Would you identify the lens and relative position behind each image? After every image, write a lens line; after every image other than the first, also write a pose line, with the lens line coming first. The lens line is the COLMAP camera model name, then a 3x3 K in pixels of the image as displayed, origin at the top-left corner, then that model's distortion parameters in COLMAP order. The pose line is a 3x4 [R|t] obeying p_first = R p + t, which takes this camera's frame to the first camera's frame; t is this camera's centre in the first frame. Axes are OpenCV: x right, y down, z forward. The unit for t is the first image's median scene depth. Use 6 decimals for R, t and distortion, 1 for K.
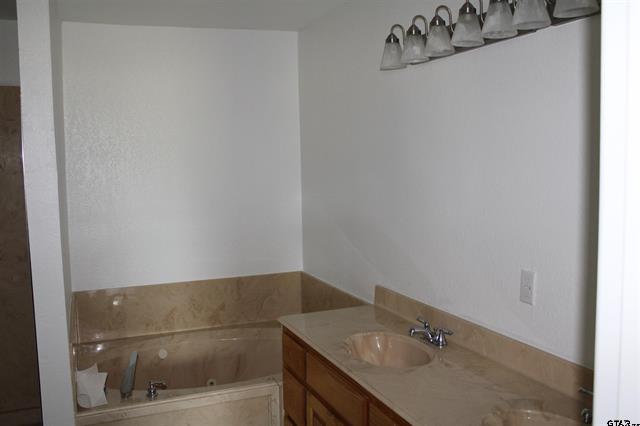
lens RADIAL K [[587.7, 0, 320.0], [0, 587.7, 213.0], [0, 0, 1]] dist [-0.151464, 0.224820]
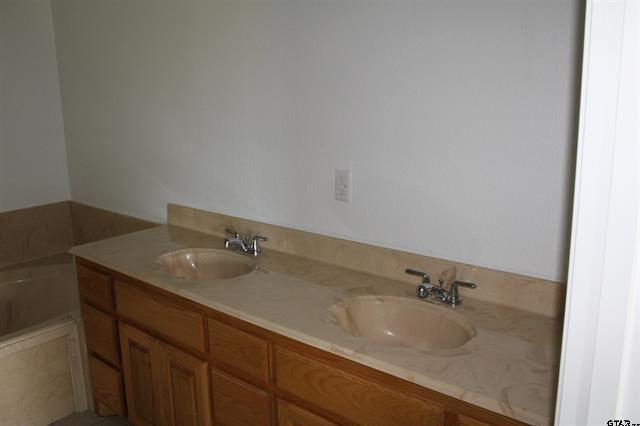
lens RADIAL K [[587.7, 0, 320.0], [0, 587.7, 213.0], [0, 0, 1]] dist [-0.151464, 0.224820]
pose [[0.896919, -0.103390, 0.429939, -0.100194], [0.048039, 0.989310, 0.137689, 0.021217], [-0.439578, -0.102842, 0.892297, 0.046589]]
